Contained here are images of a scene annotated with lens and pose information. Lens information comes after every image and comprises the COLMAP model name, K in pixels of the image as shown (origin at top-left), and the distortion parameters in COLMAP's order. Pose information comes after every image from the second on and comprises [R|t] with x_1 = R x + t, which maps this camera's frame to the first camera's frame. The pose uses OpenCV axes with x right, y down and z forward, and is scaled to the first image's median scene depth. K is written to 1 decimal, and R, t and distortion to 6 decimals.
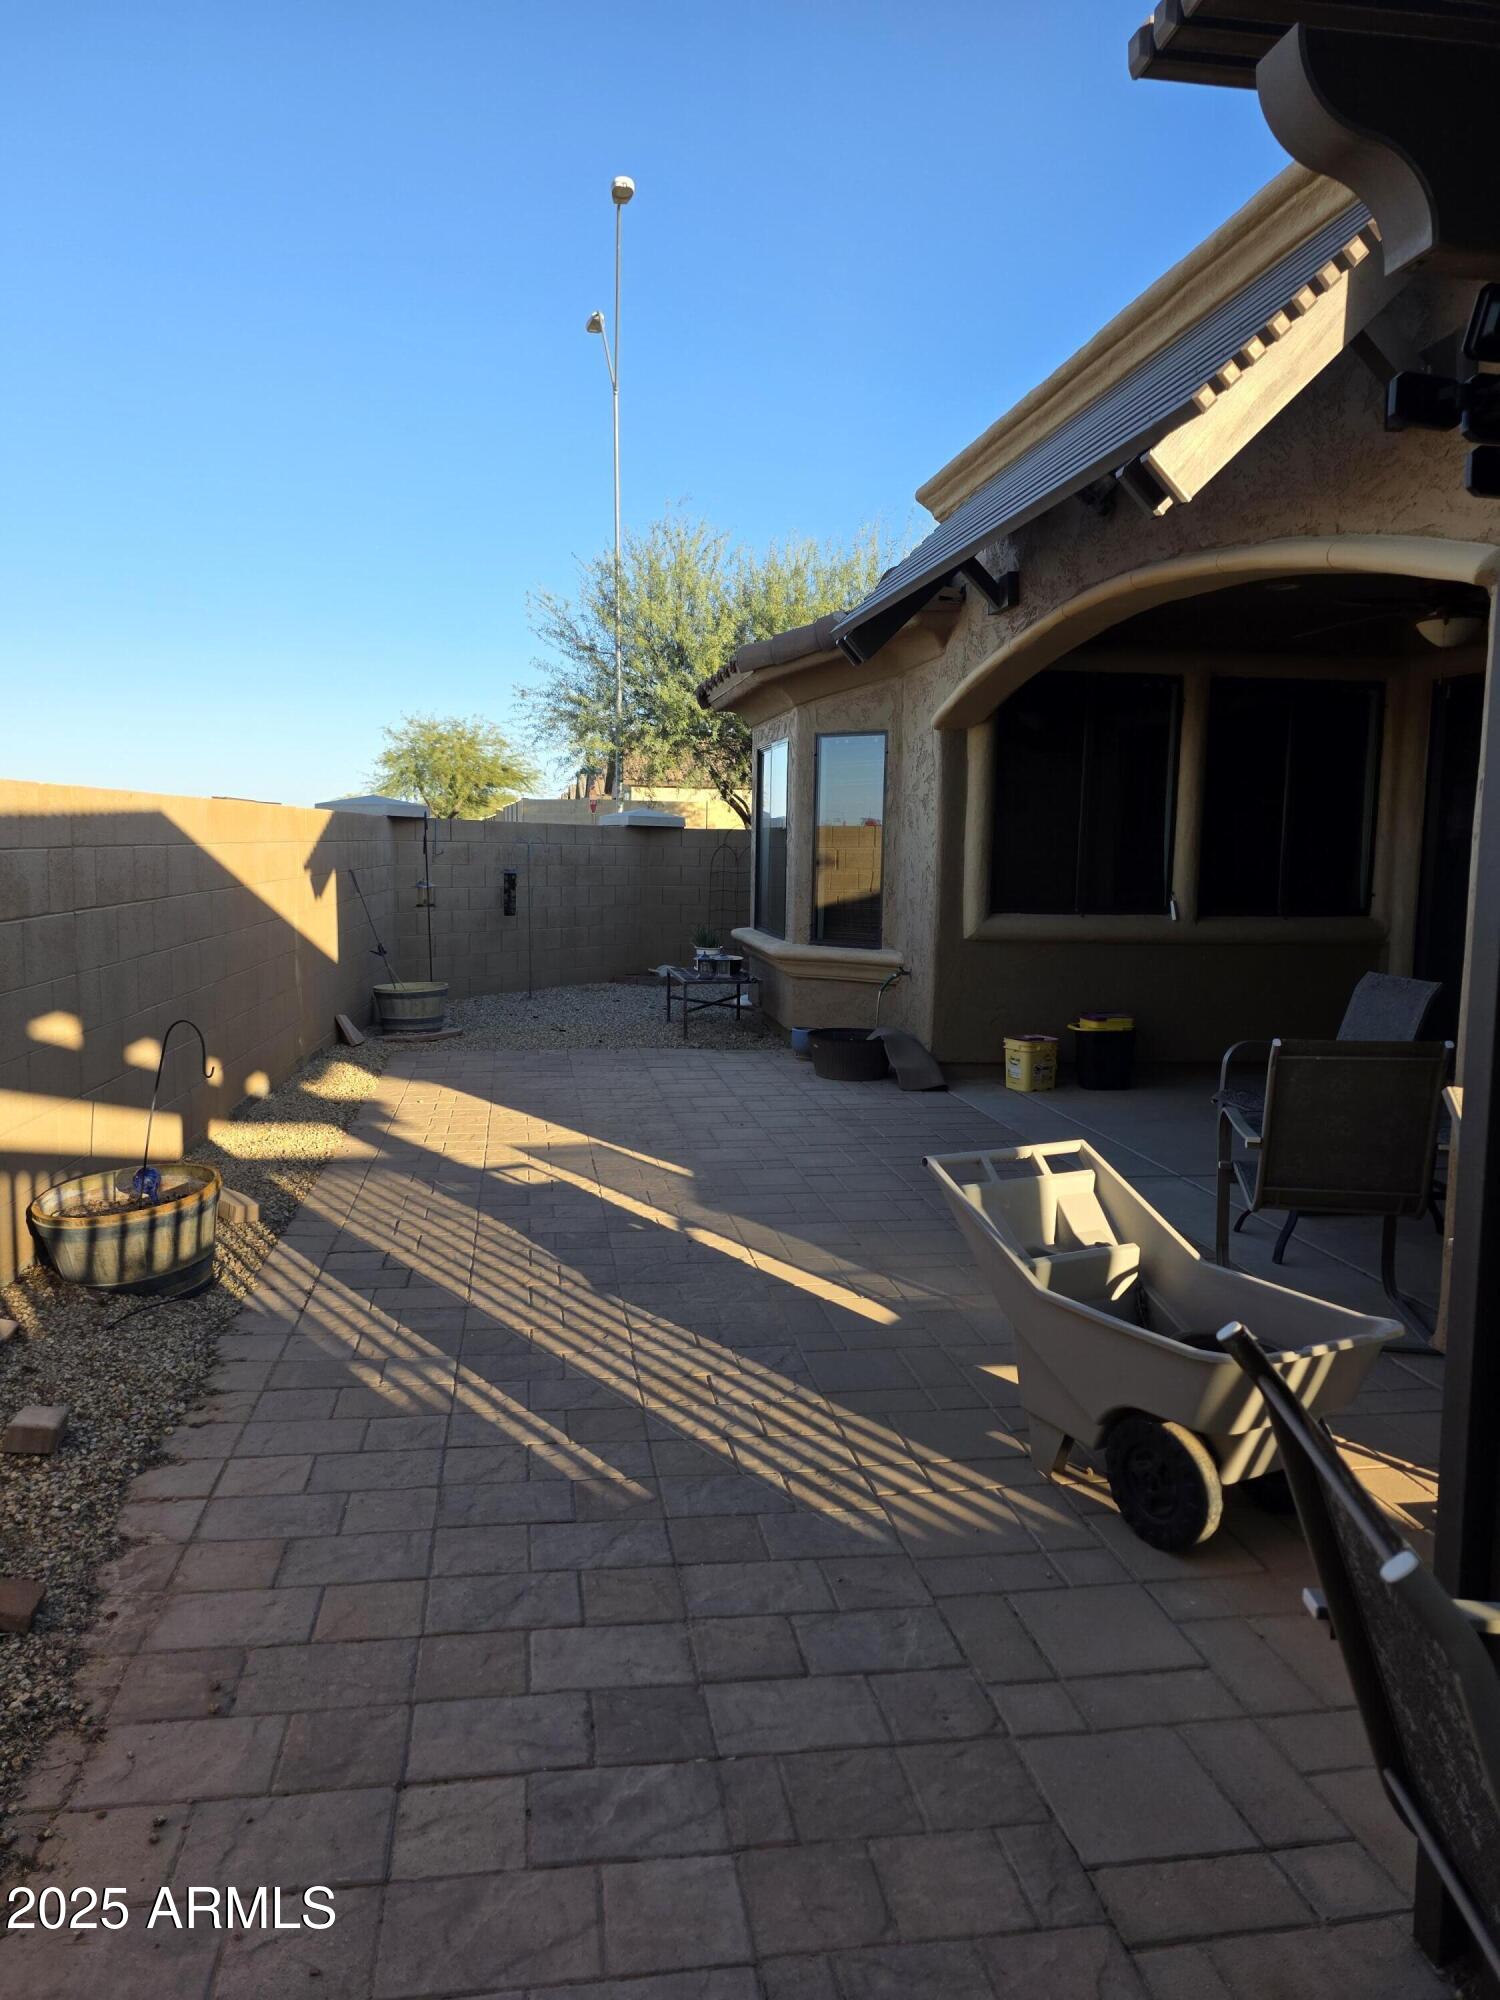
lens RADIAL K [[1343.9, 0, 748.4], [0, 1343.9, 1012.5], [0, 0, 1]] dist [0.048903, -0.020120]
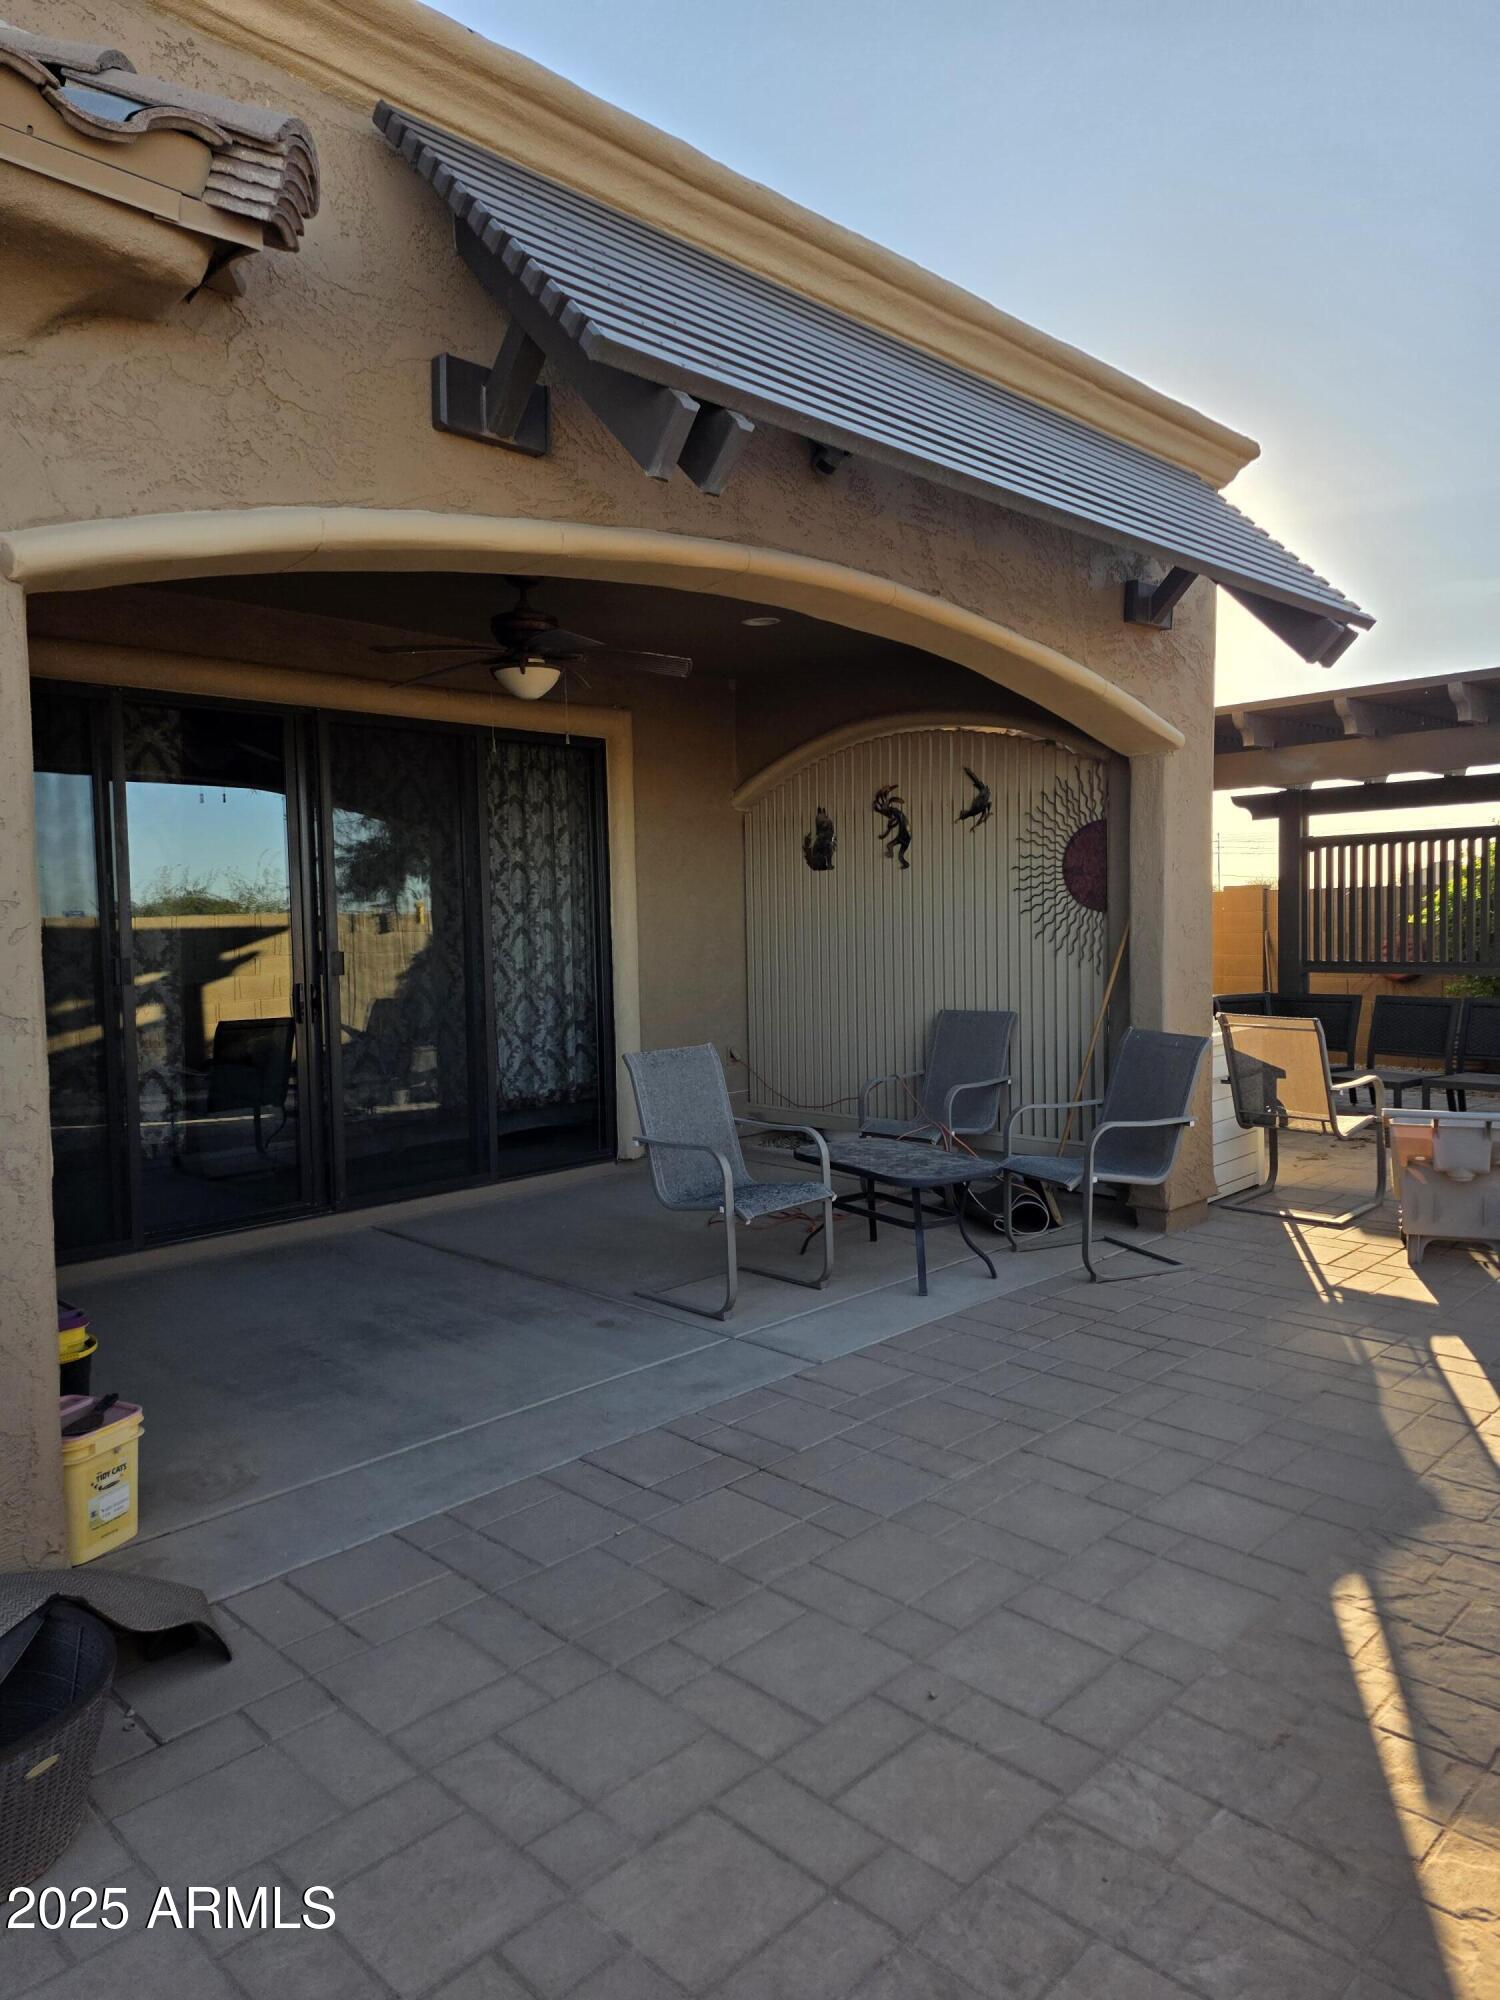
lens RADIAL K [[1343.9, 0, 748.4], [0, 1343.9, 1012.5], [0, 0, 1]] dist [0.048903, -0.020120]
pose [[-0.593516, -0.059272, 0.802636, -0.352398], [0.122152, 0.979097, 0.162630, -0.226652], [-0.795498, 0.194567, -0.573870, 1.668426]]
